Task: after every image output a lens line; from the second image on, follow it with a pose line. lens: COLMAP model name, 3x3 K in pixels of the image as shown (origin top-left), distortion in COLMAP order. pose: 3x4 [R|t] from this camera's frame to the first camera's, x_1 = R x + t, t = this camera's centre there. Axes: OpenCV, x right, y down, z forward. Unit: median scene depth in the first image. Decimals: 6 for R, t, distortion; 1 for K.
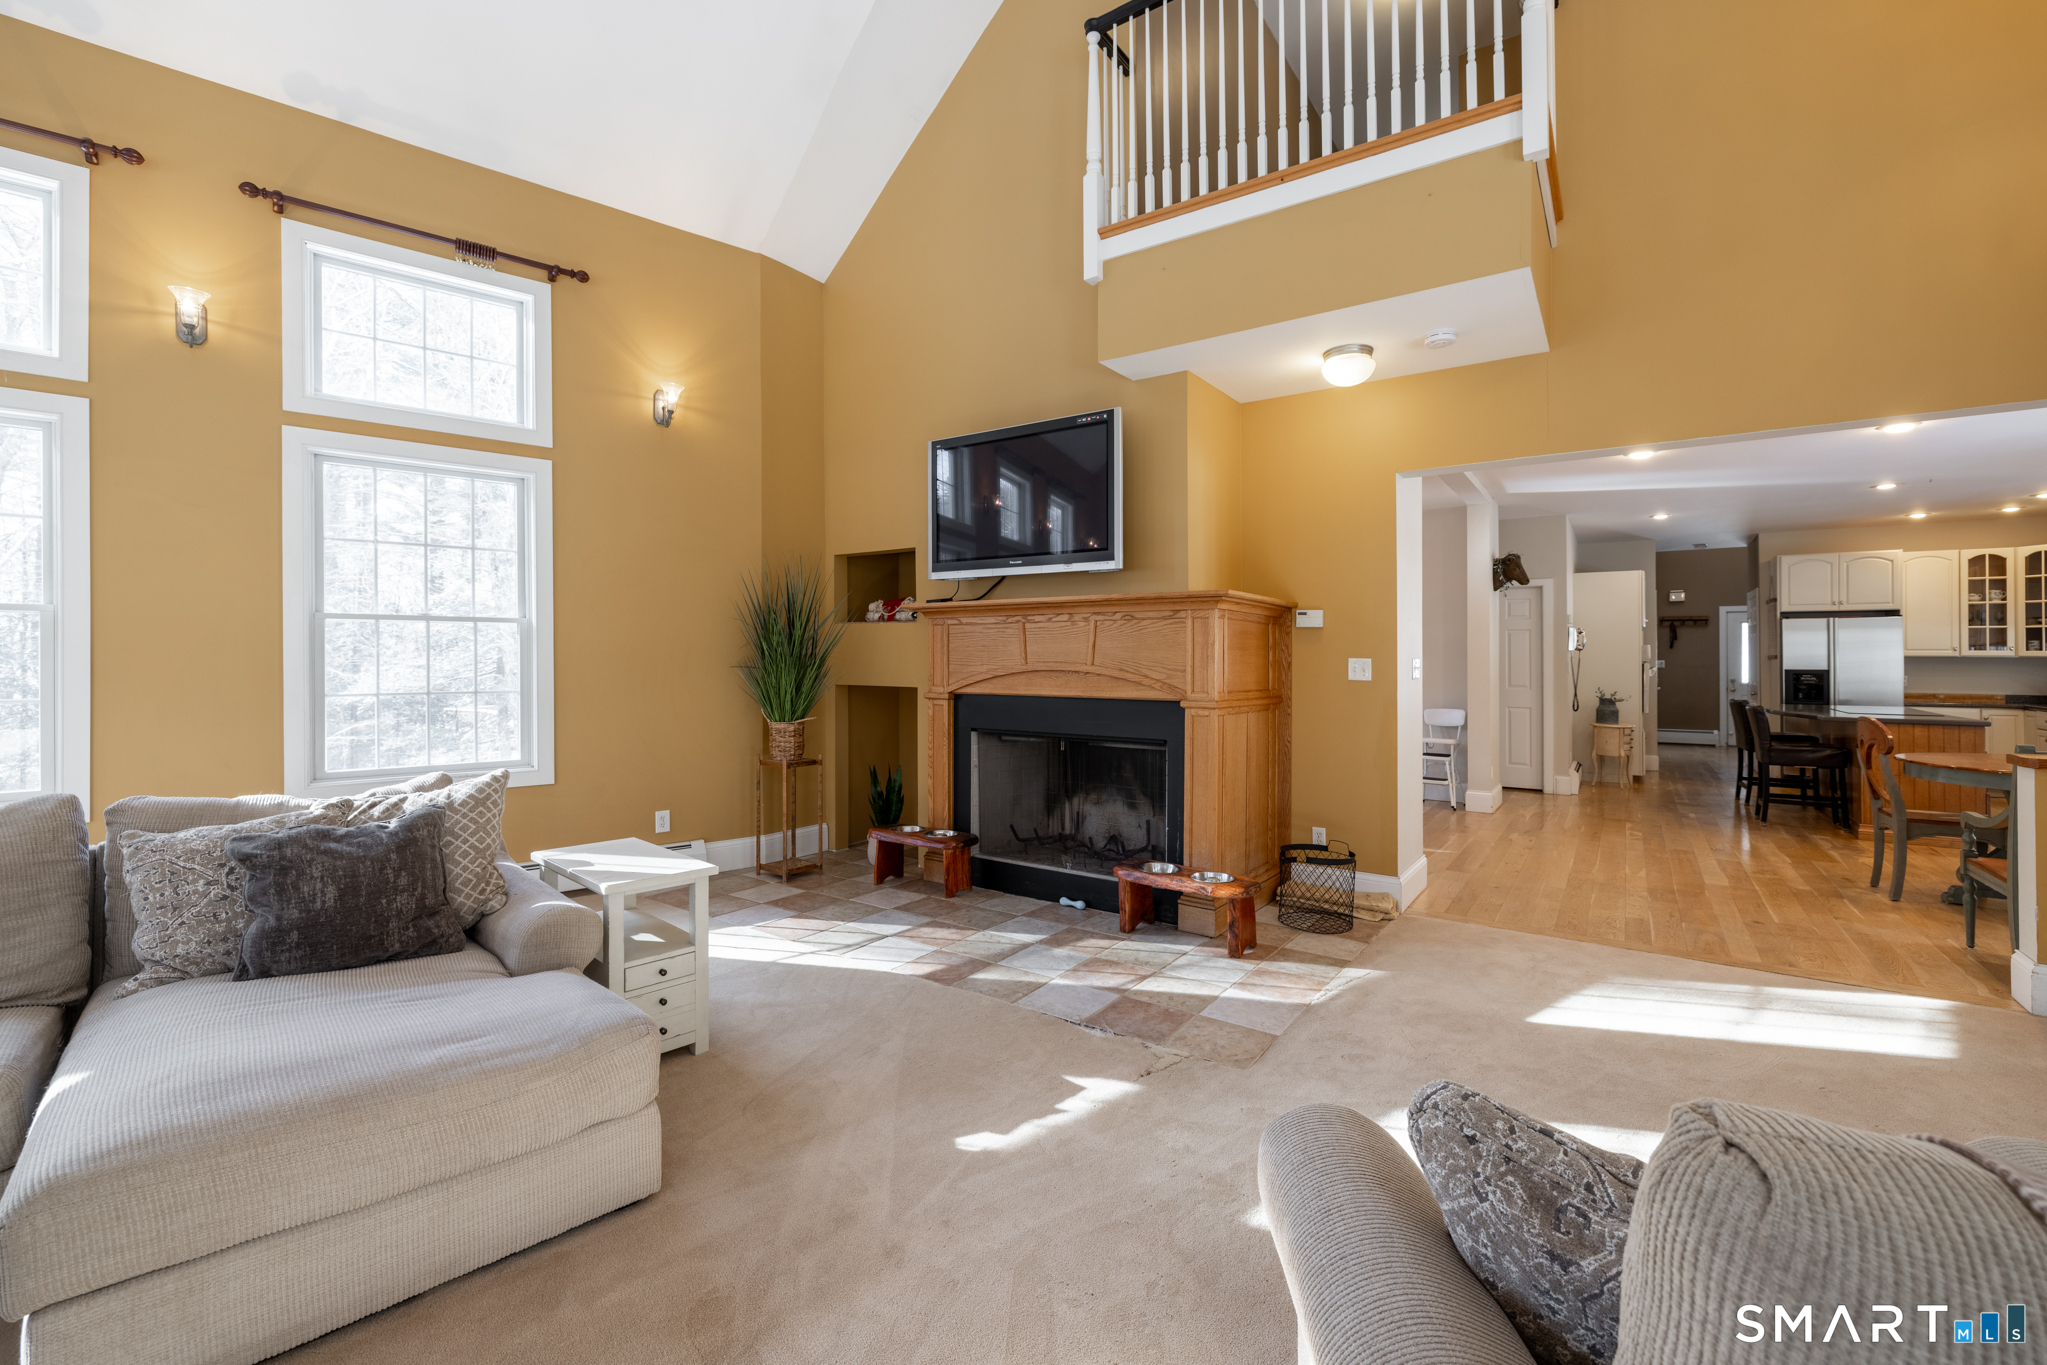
lens RADIAL K [[871.8, 0, 1020.5], [0, 871.8, 661.2], [0, 0, 1]] dist [0.001517, -0.000042]
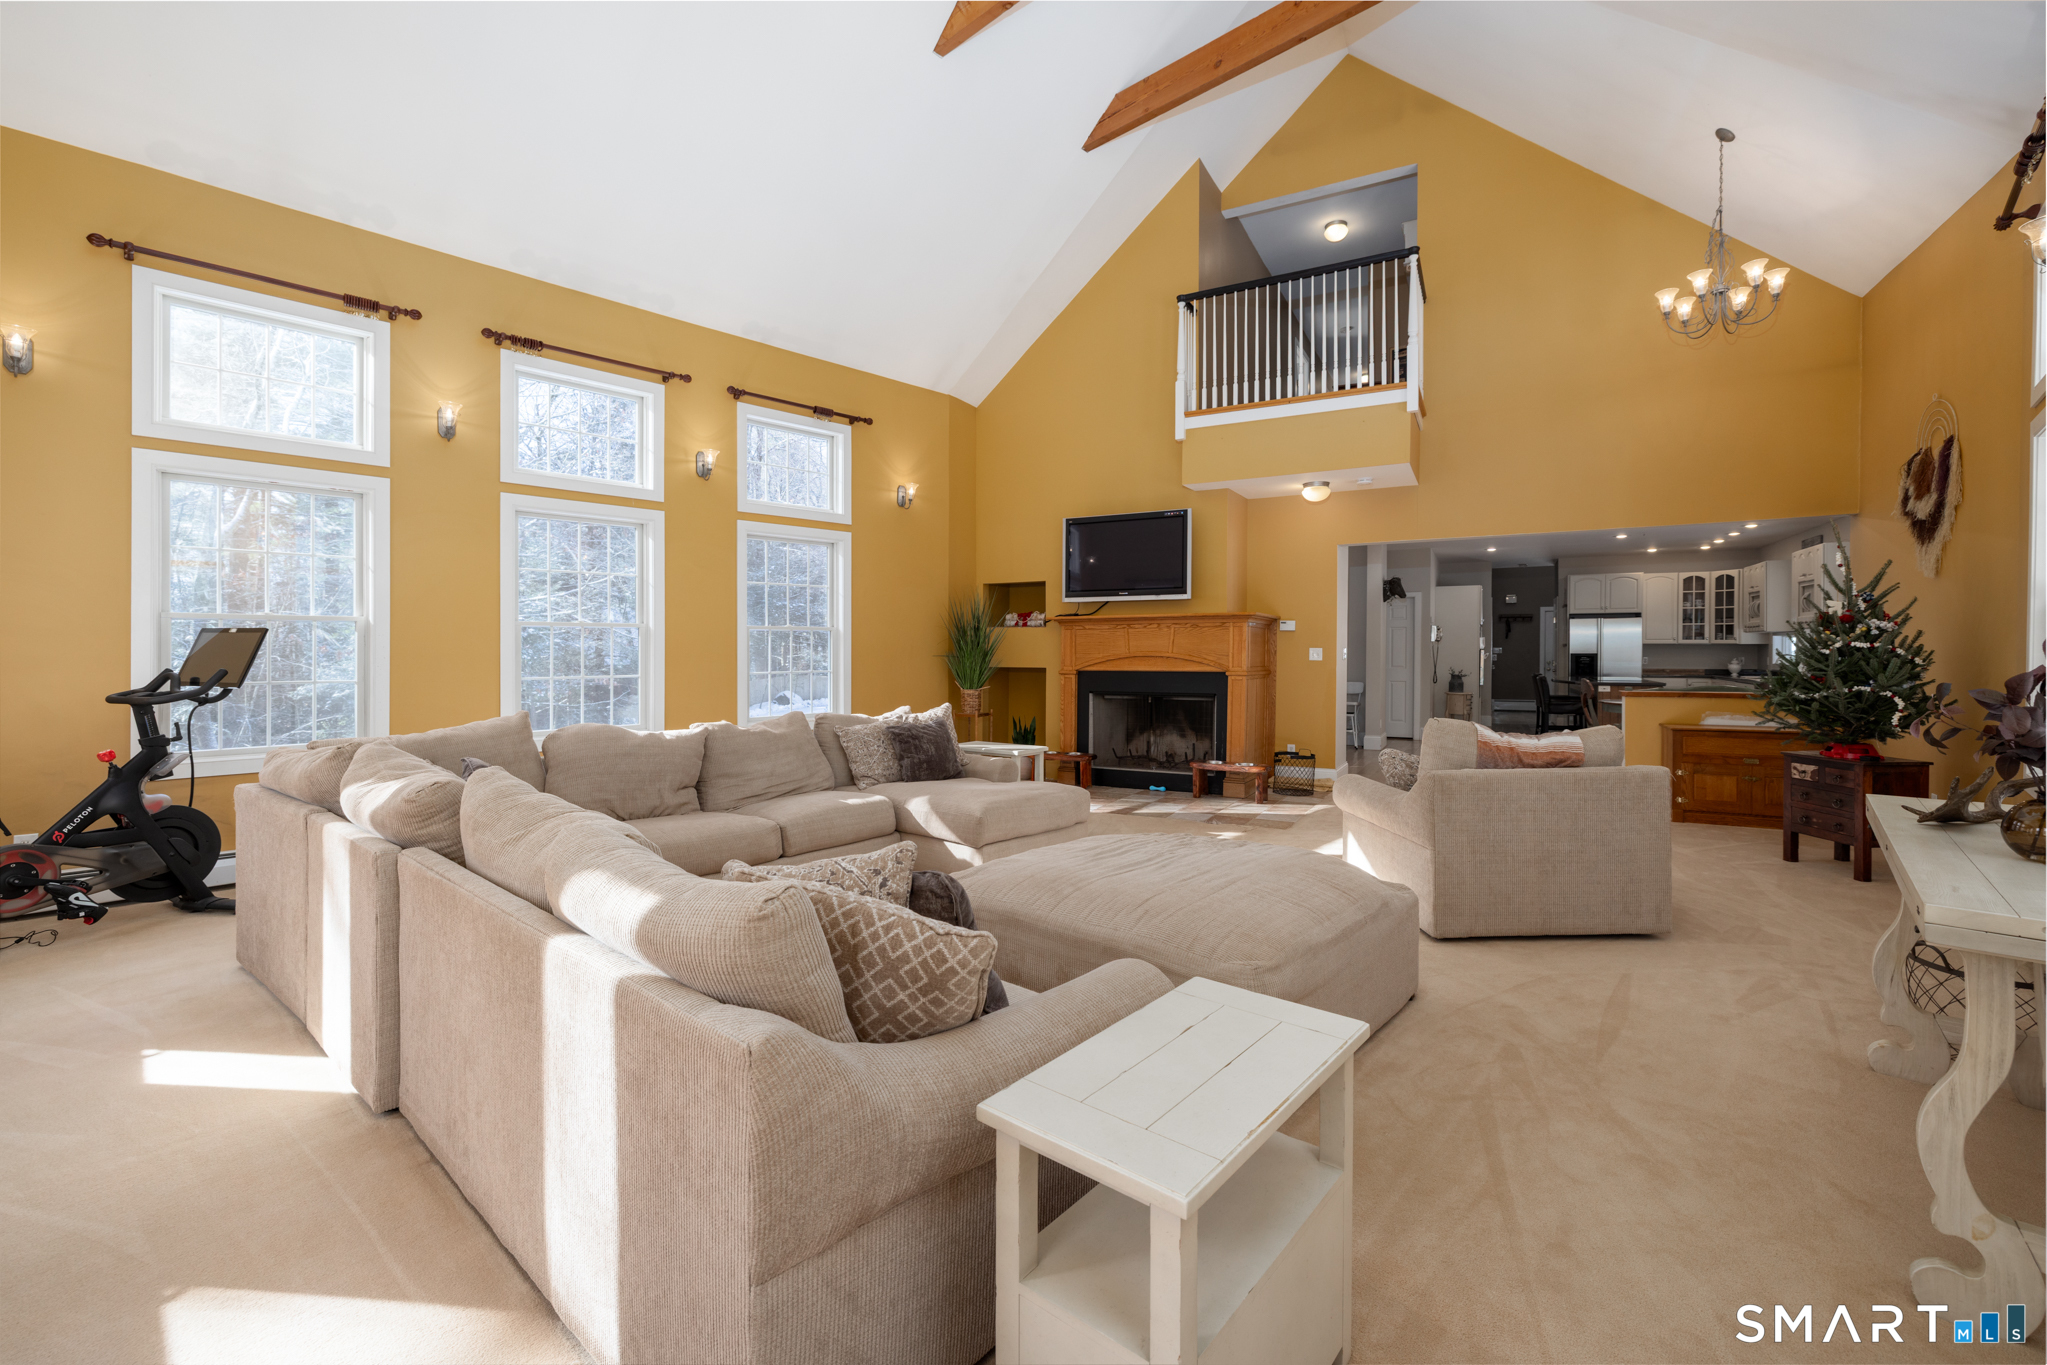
lens RADIAL K [[851.6, 0, 1015.8], [0, 851.6, 688.9], [0, 0, 1]] dist [0.001802, 0.000114]
pose [[0.994873, -0.011237, 0.100507, -0.358587], [0.006819, 0.999000, 0.044190, -0.000990], [-0.100903, -0.043278, 0.993955, -0.607354]]
